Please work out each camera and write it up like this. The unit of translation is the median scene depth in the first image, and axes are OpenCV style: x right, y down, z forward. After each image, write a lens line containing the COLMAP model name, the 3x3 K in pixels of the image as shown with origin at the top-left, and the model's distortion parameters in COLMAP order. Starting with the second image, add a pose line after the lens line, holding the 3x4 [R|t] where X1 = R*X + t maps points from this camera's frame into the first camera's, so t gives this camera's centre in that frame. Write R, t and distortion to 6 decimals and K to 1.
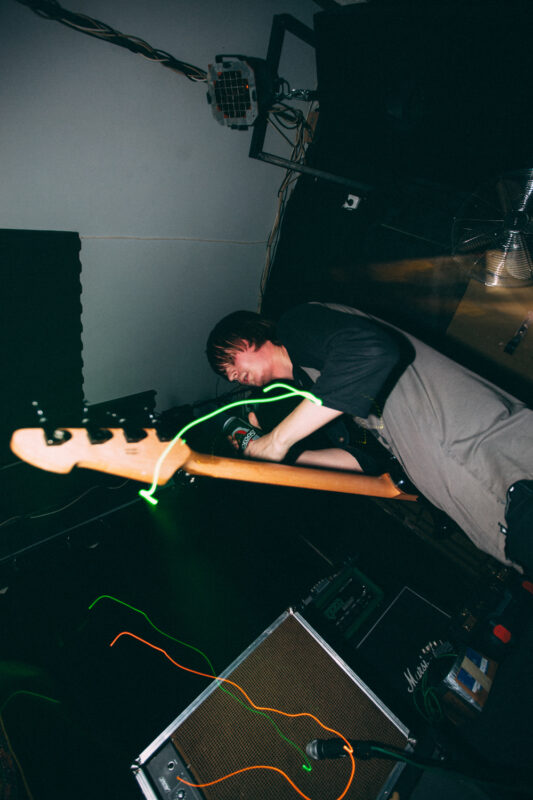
lens RADIAL K [[390.8, 0, 265.9], [0, 390.8, 402.1], [0, 0, 1]] dist [-0.015517, 0.001958]
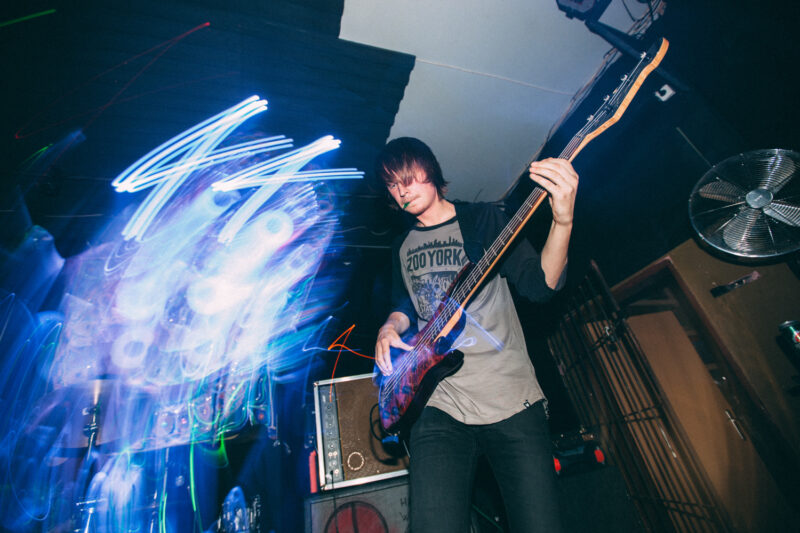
lens RADIAL K [[363.5, 0, 402.9], [0, 363.5, 268.1], [0, 0, 1]] dist [-0.025189, 0.003515]
pose [[0.842635, 0.471307, -0.260453, 0.139056], [-0.390315, 0.867793, 0.307555, -0.182218], [0.370972, -0.157498, 0.915191, -0.253844]]
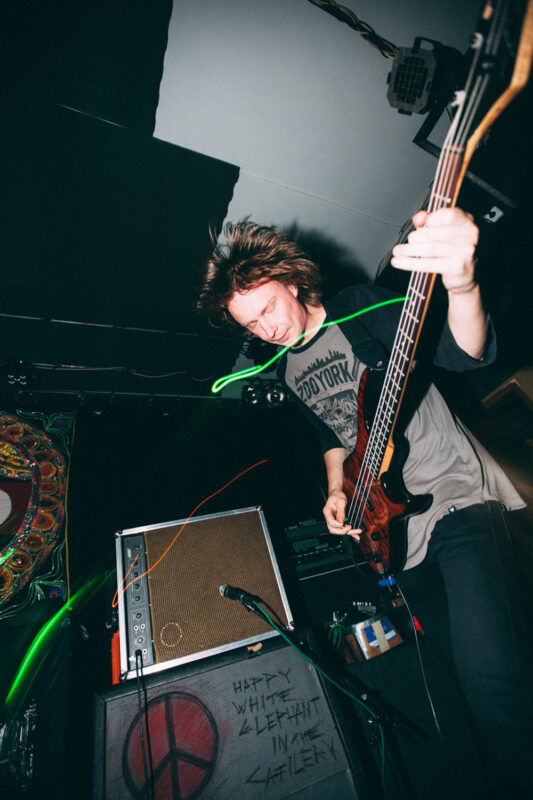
lens RADIAL K [[363.5, 0, 268.8], [0, 363.5, 404.4], [0, 0, 1]] dist [-0.025189, 0.003515]
pose [[0.879602, 0.424984, -0.213749, 0.155338], [-0.395153, 0.902915, 0.169112, 0.003002], [0.264867, -0.064287, 0.962140, -0.103666]]
